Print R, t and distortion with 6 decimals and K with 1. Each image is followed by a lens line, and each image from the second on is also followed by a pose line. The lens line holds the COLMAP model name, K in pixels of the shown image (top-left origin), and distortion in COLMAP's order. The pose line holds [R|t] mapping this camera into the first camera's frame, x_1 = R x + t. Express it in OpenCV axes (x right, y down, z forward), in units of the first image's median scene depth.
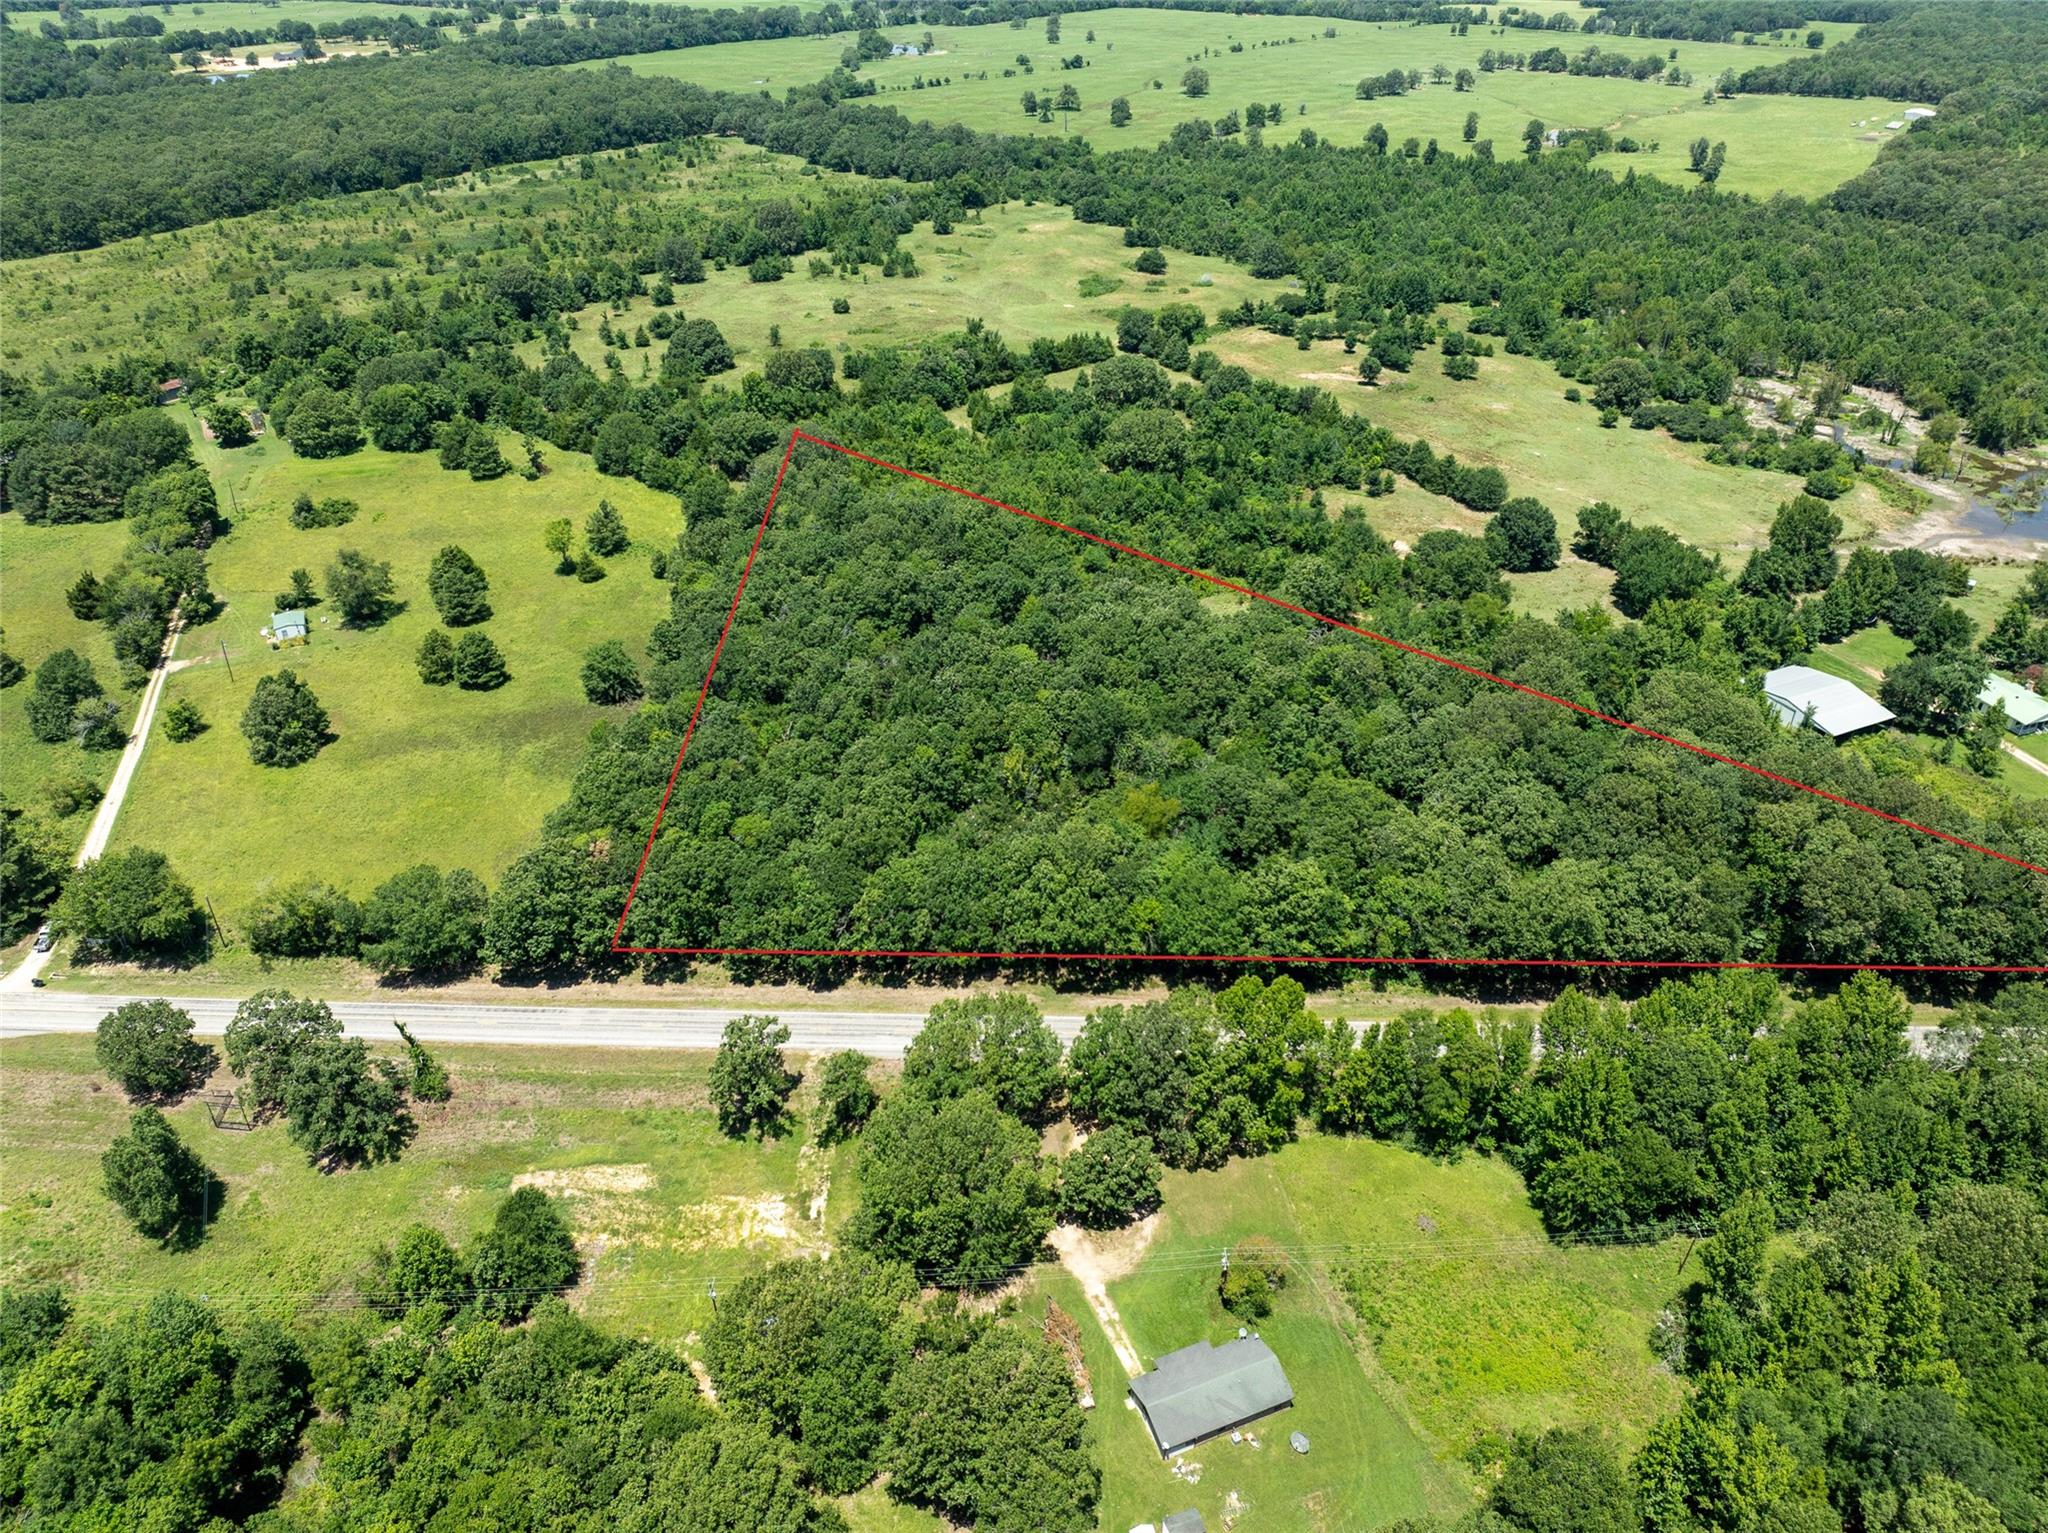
lens RADIAL K [[1448.9, 0, 1031.1], [0, 1448.9, 767.8], [0, 0, 1]] dist [-0.047475, 0.021109]
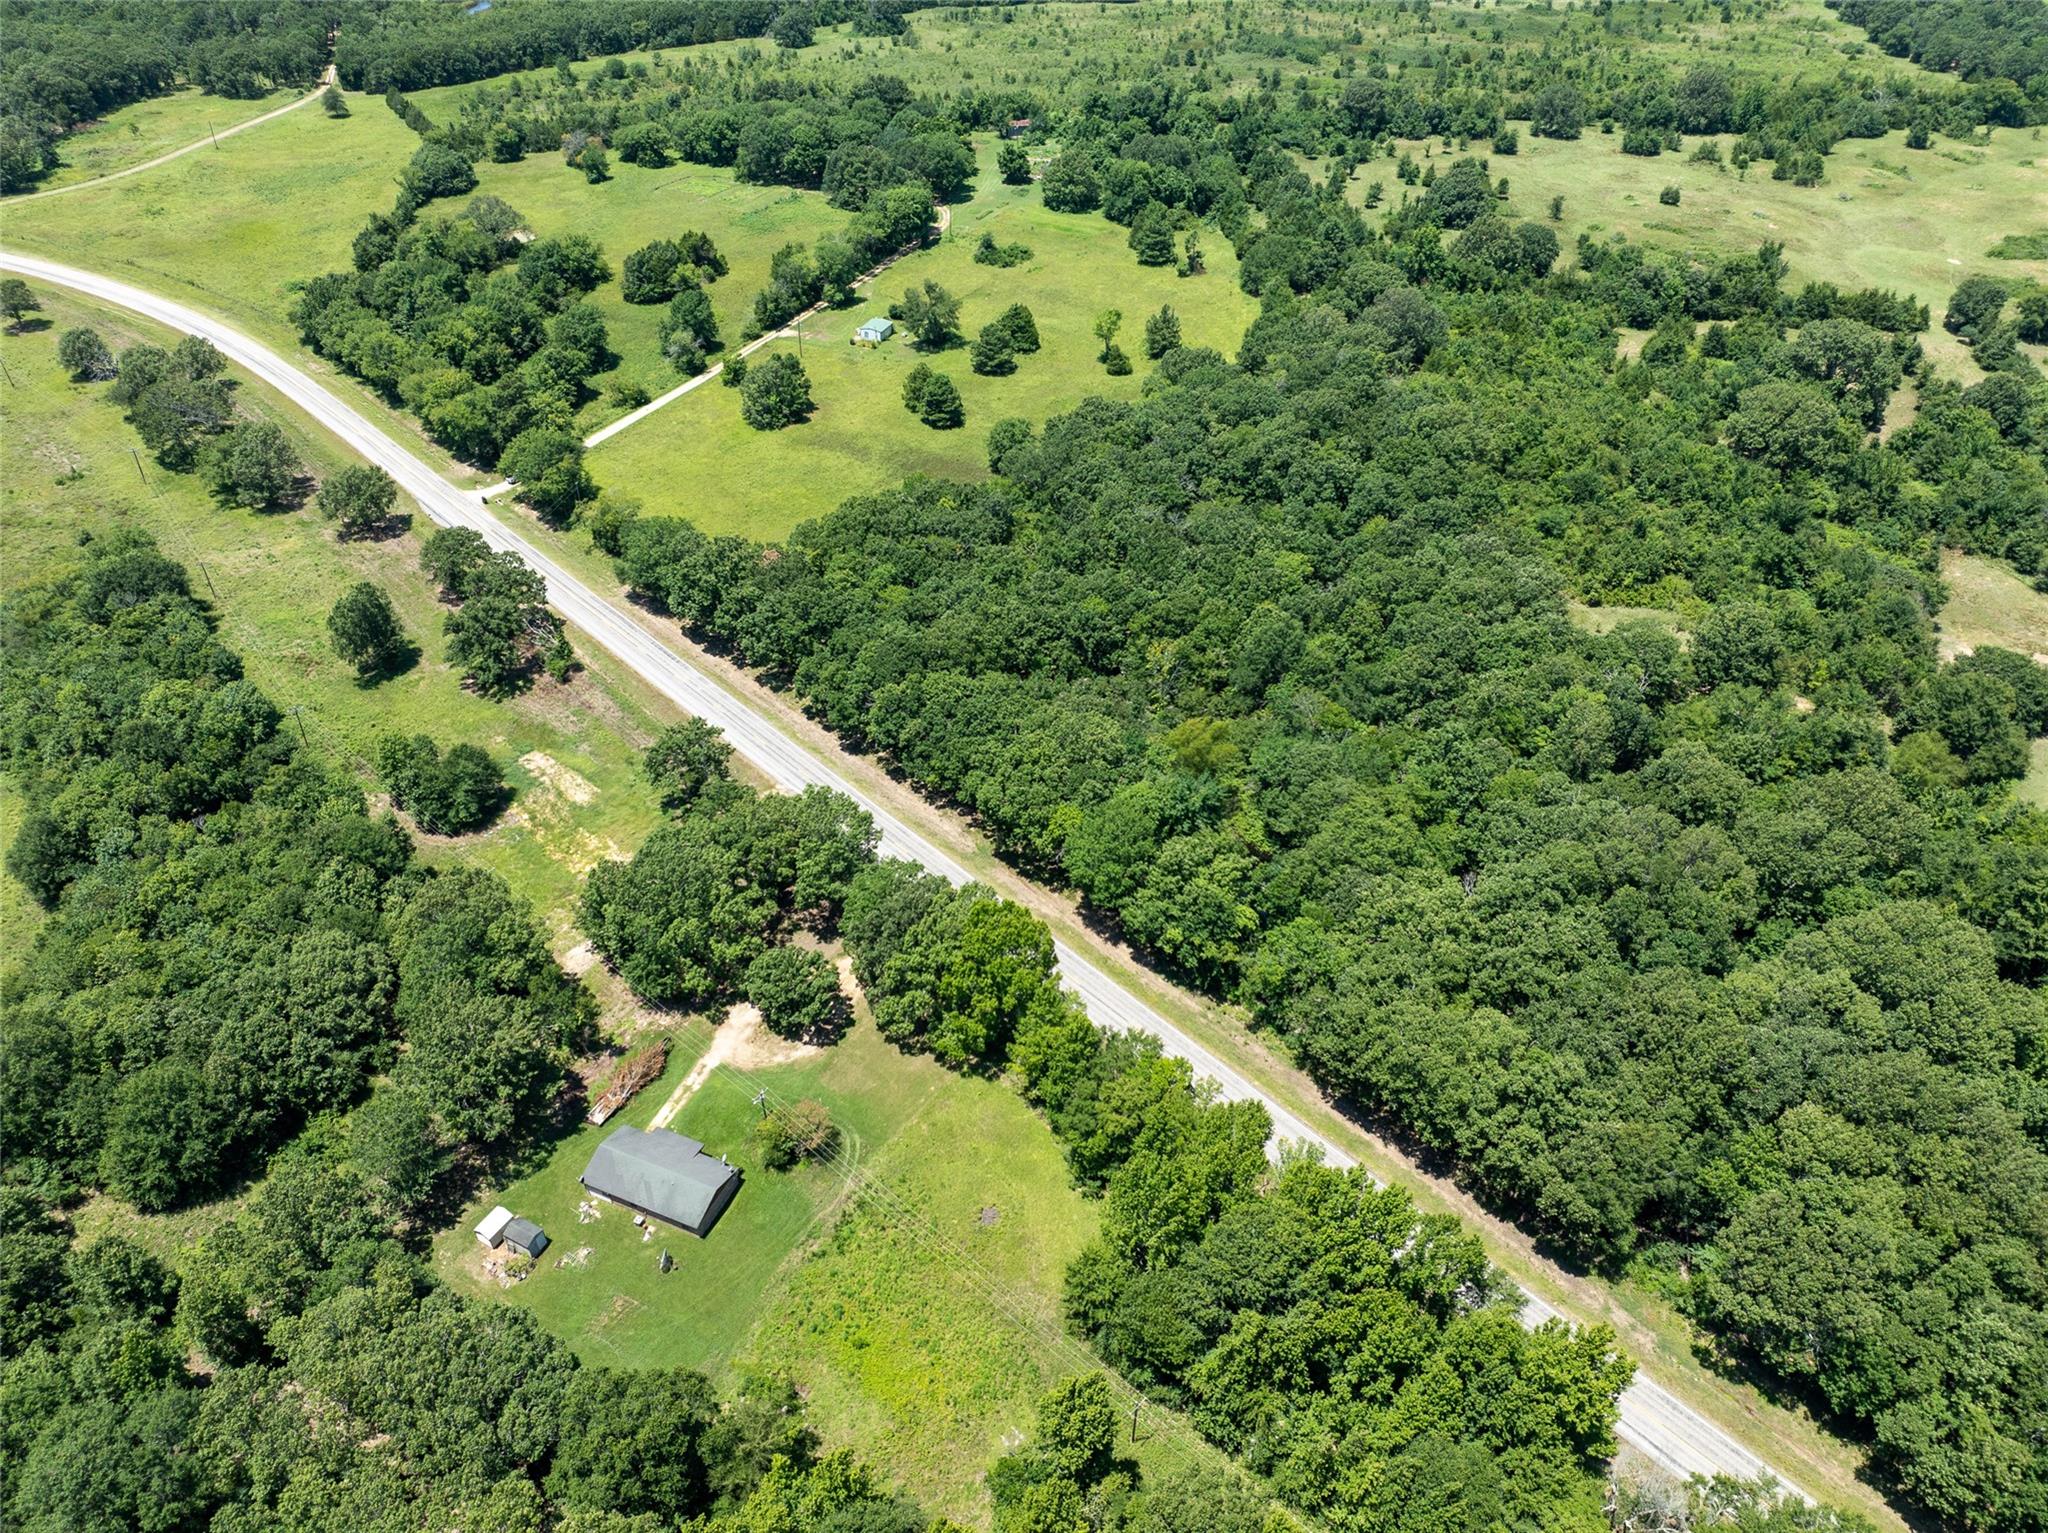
lens RADIAL K [[1445.3, 0, 1033.3], [0, 1445.3, 760.4], [0, 0, 1]] dist [-0.044750, 0.014724]
pose [[0.700148, 0.438554, -0.563438, 0.426174], [-0.381079, 0.896863, 0.224534, -0.103029], [0.603797, 0.057507, 0.795061, 0.161895]]
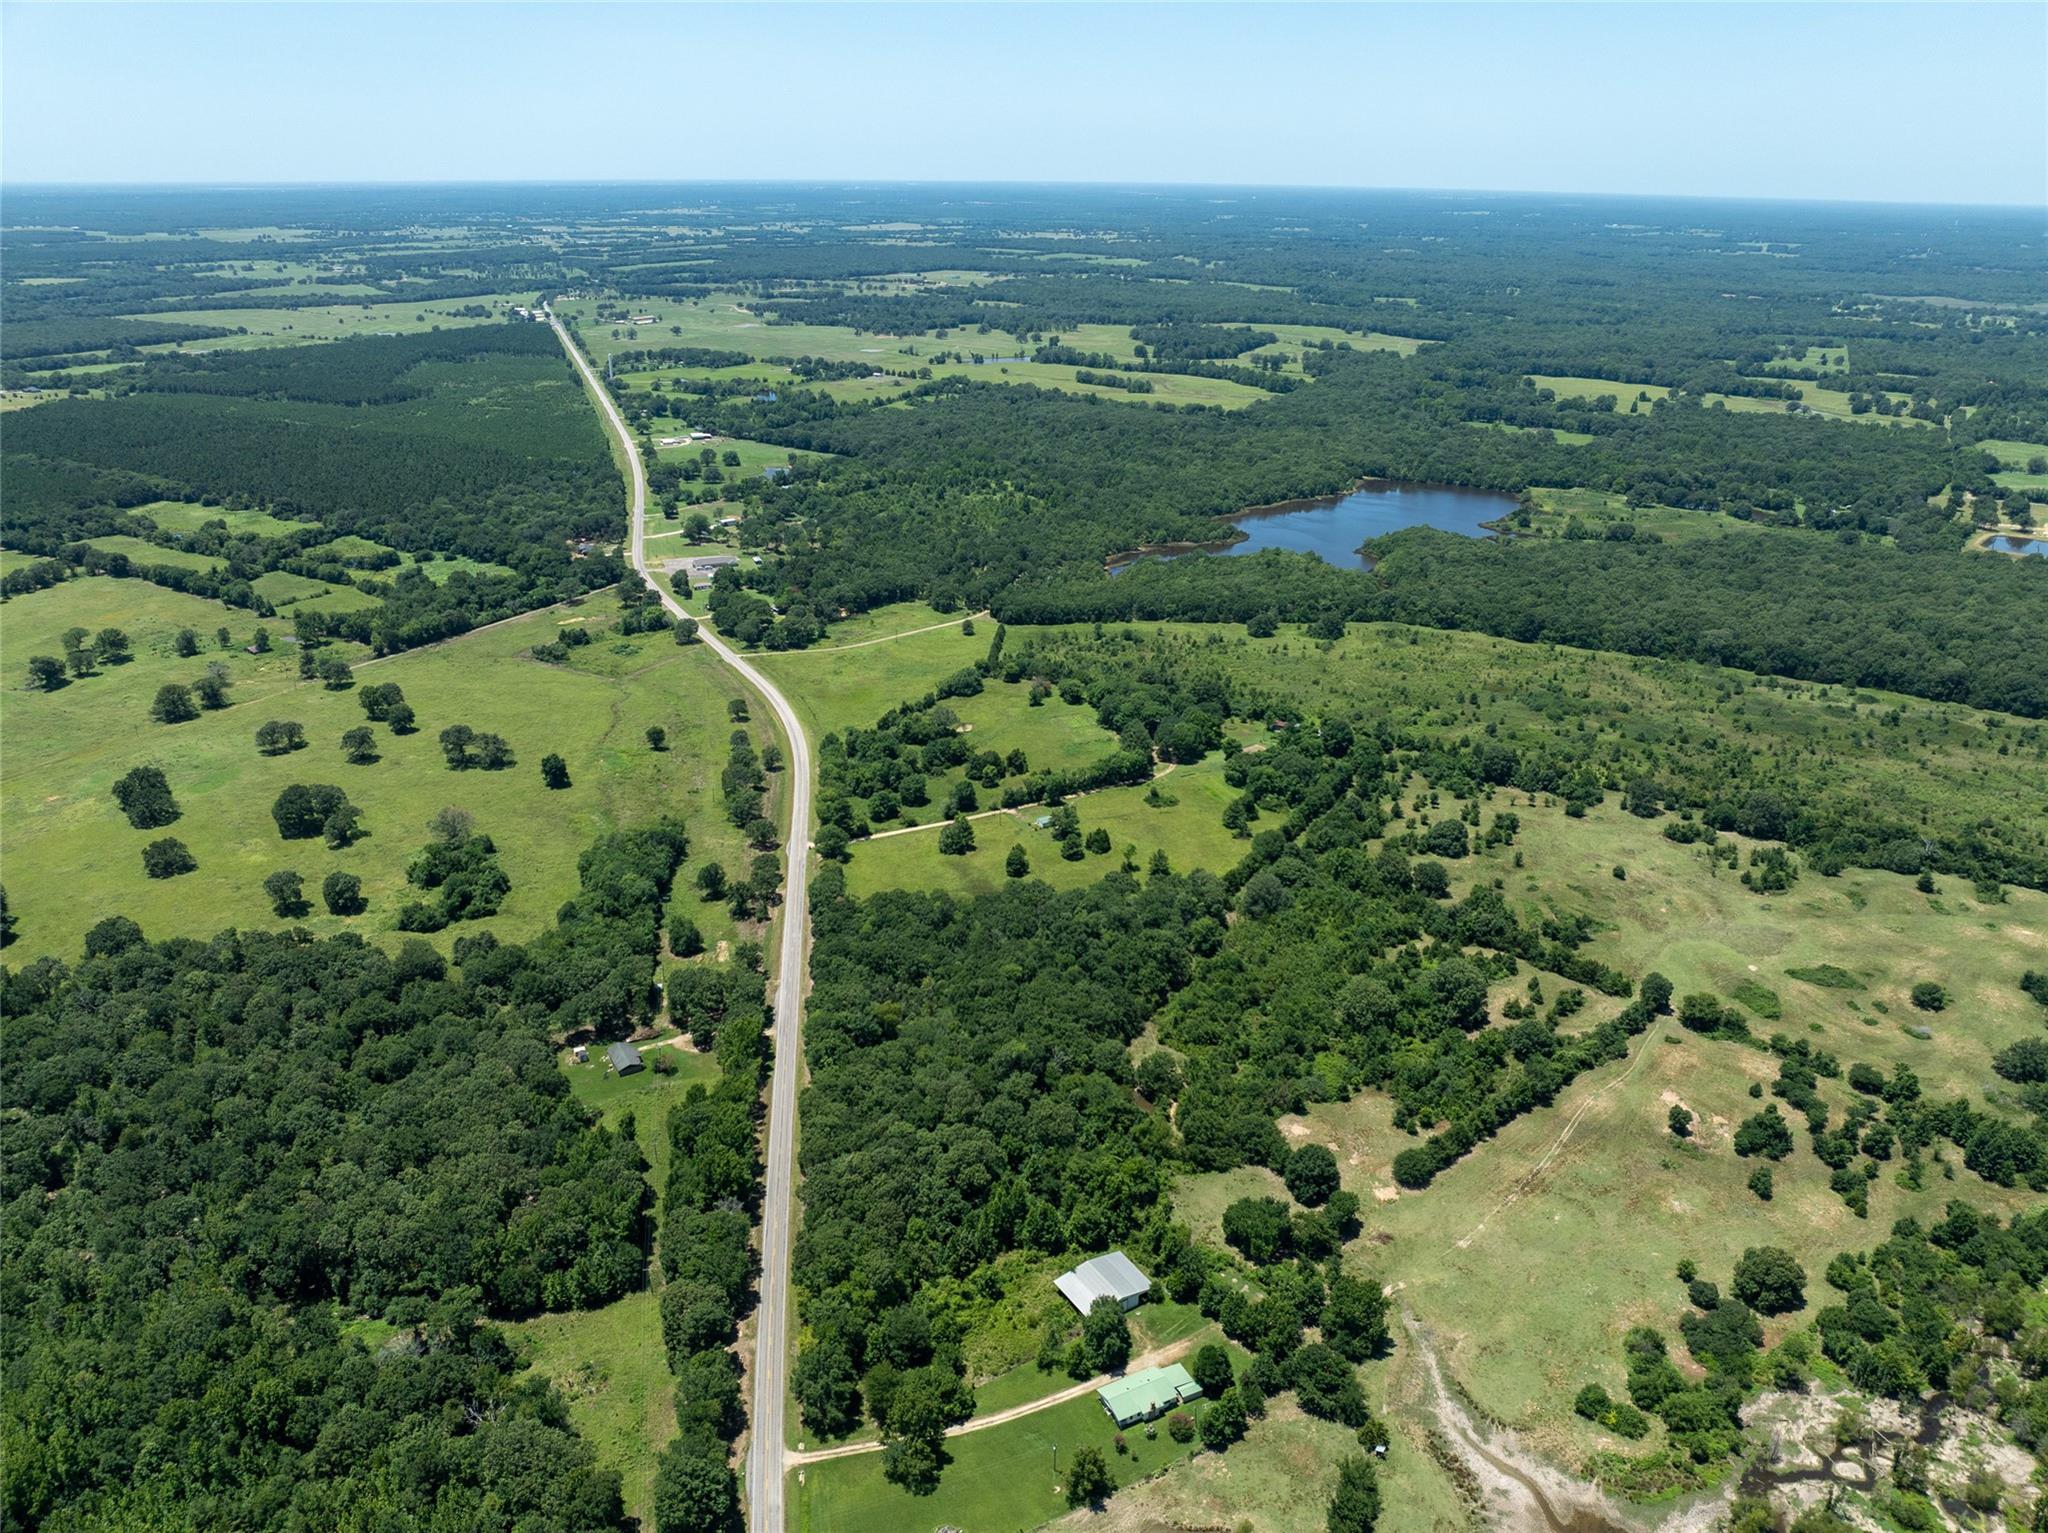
lens RADIAL K [[1445.3, 0, 1025.4], [0, 1445.3, 766.4], [0, 0, 1]] dist [-0.044750, 0.014724]
pose [[0.129809, 0.378627, -0.916401, 1.650460], [-0.532176, 0.806427, 0.257806, -0.793613], [0.836623, 0.454221, 0.306178, 0.243802]]
